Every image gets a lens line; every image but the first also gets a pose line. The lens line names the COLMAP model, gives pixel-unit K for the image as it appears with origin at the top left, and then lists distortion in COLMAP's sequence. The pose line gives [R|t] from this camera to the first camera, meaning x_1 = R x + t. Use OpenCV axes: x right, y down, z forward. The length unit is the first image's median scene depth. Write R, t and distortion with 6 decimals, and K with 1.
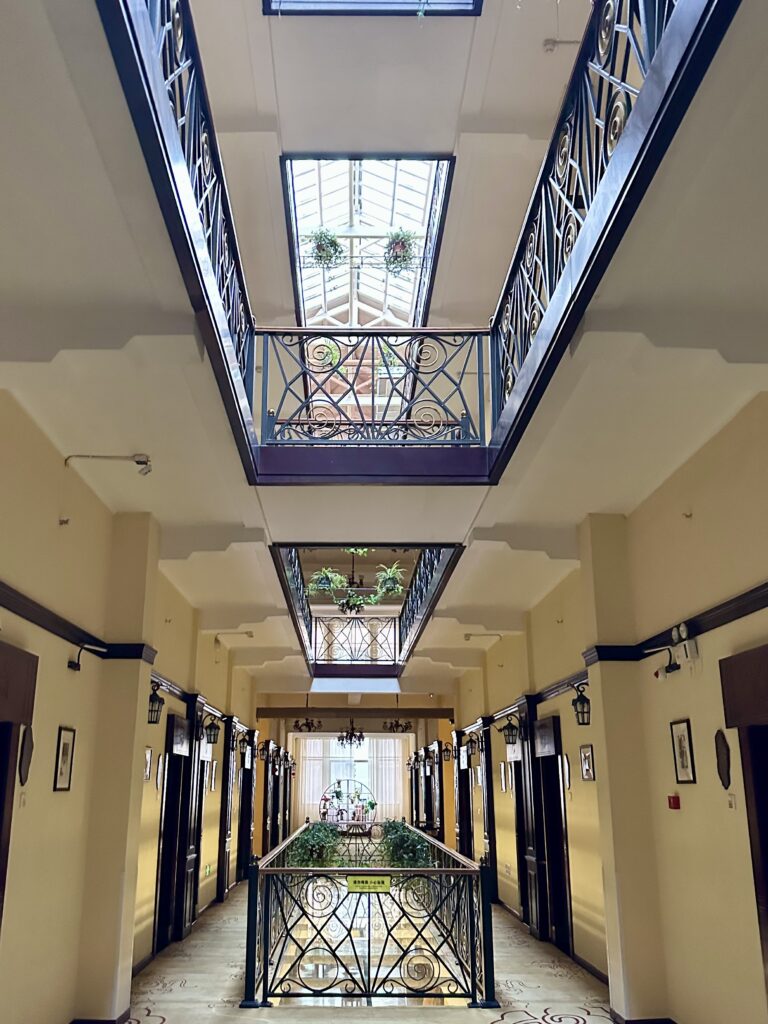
lens RADIAL K [[801.1, 0, 349.0], [0, 801.1, 598.8], [0, 0, 1]] dist [0.256116, -0.000345]
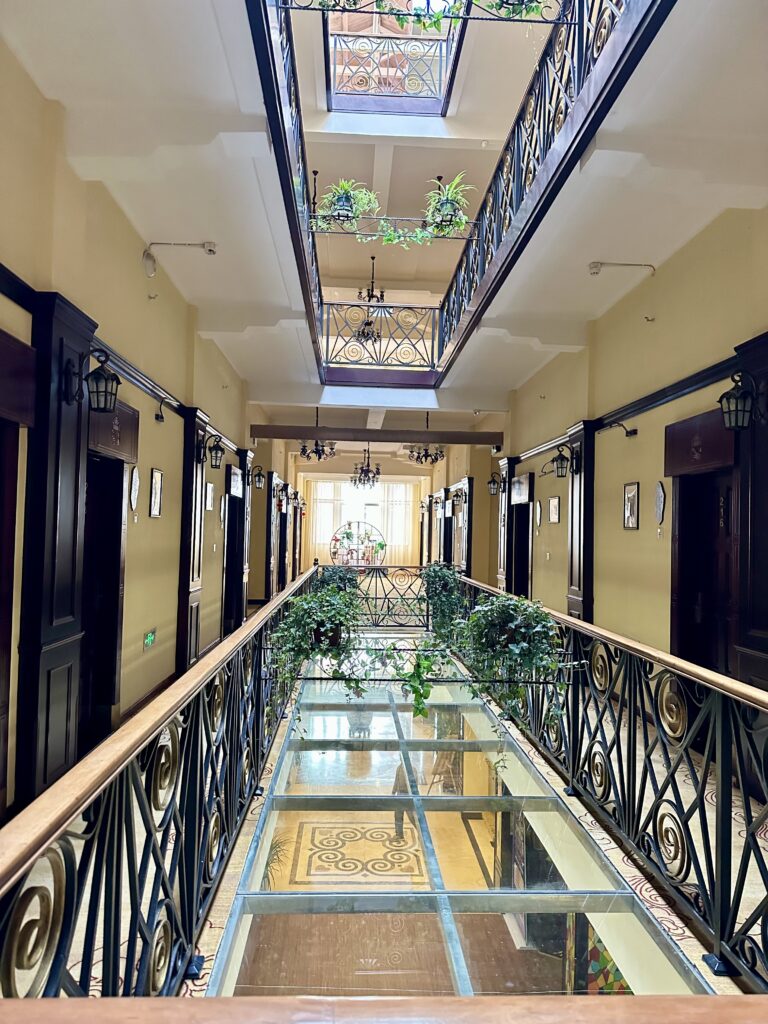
lens RADIAL K [[710.5, 0, 384.0], [0, 710.5, 512.0], [0, 0, 1]] dist [0.124990, 0.000363]
pose [[0.998967, 0.020966, 0.040318, -0.011582], [-0.028582, 0.979631, 0.198759, 0.071081], [-0.035329, -0.199707, 0.979219, 0.280327]]
